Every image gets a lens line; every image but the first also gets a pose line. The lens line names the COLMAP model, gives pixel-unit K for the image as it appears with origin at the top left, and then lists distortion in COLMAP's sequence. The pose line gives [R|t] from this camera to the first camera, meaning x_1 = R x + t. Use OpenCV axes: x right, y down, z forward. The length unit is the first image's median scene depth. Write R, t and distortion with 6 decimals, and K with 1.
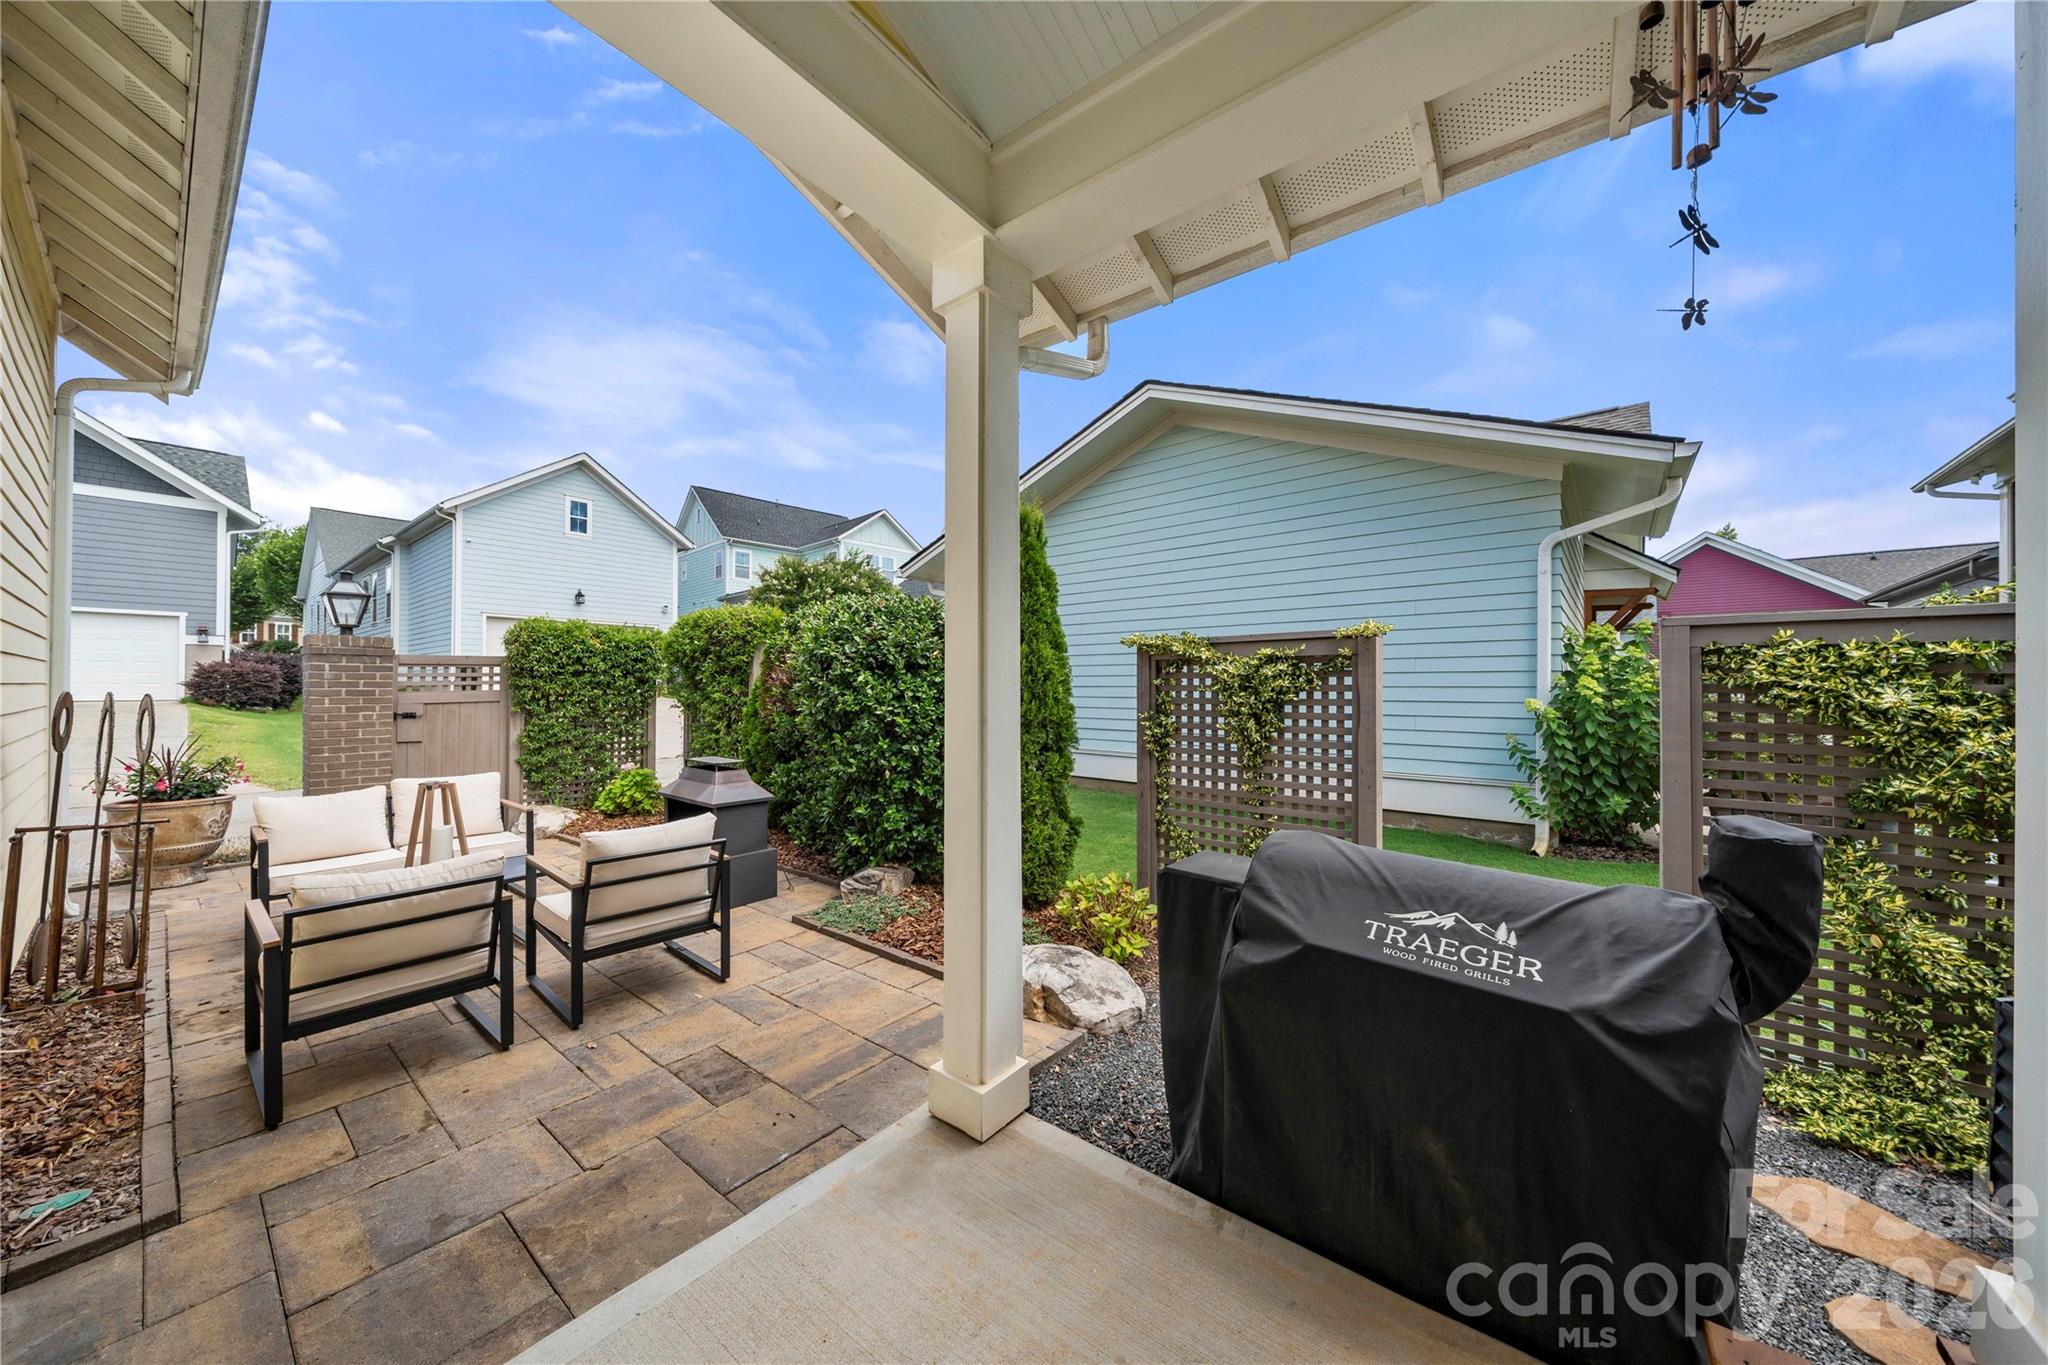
lens RADIAL K [[693.8, 0, 1027.9], [0, 693.8, 689.0], [0, 0, 1]] dist [-0.002125, -0.000222]
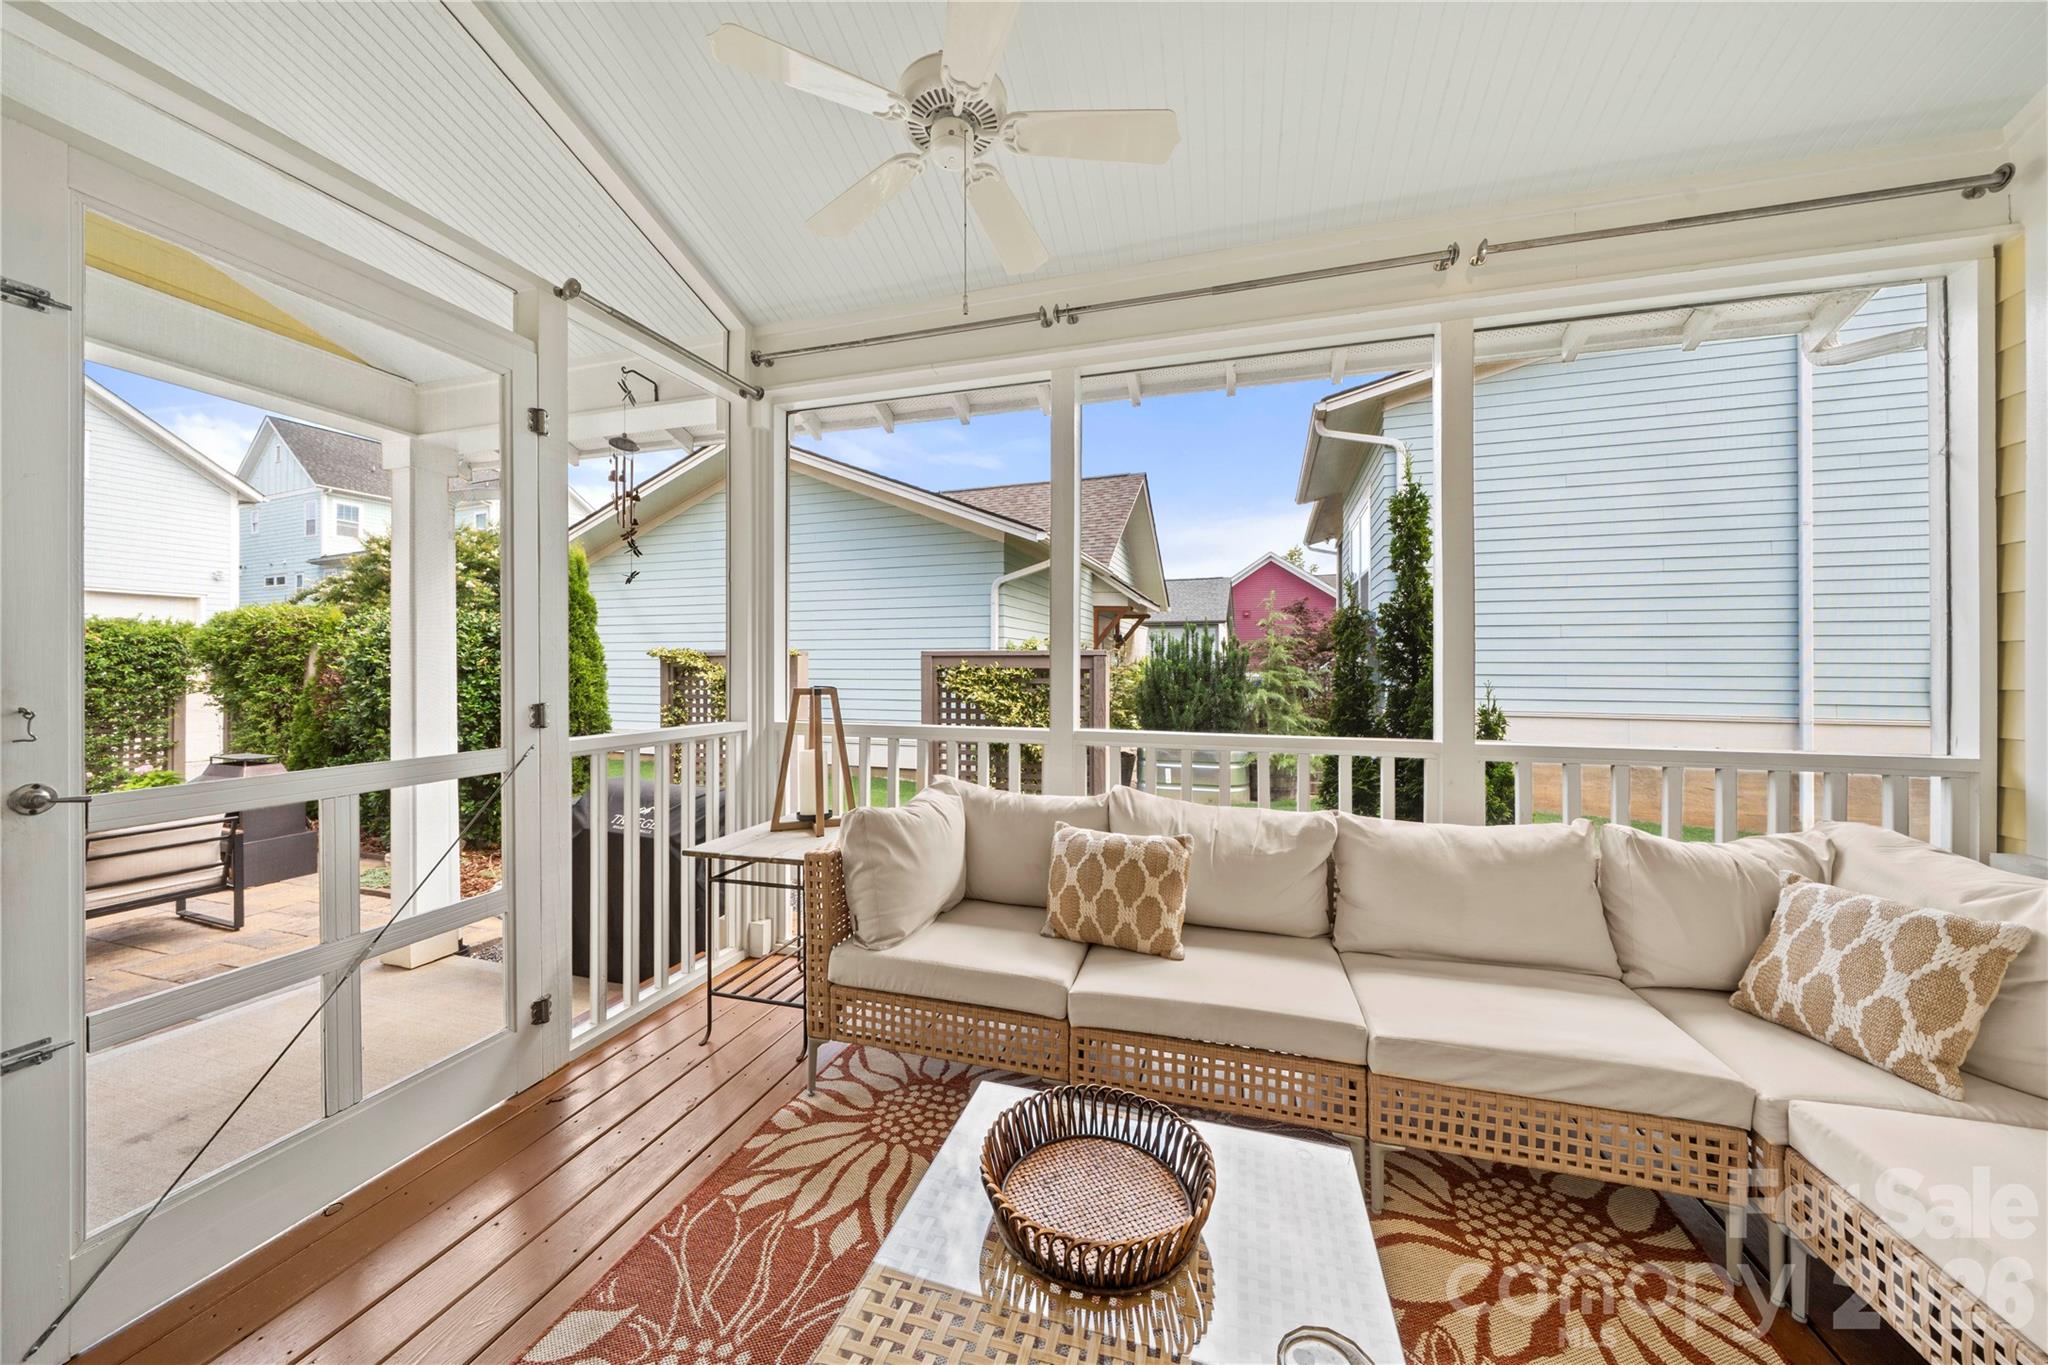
lens RADIAL K [[693.8, 0, 1018.9], [0, 693.8, 670.3], [0, 0, 1]] dist [-0.002125, -0.000222]
pose [[0.932332, -0.002943, 0.361592, 0.218661], [0.001845, 0.999993, 0.003383, -0.026402], [-0.361600, -0.002487, 0.932330, -0.345410]]
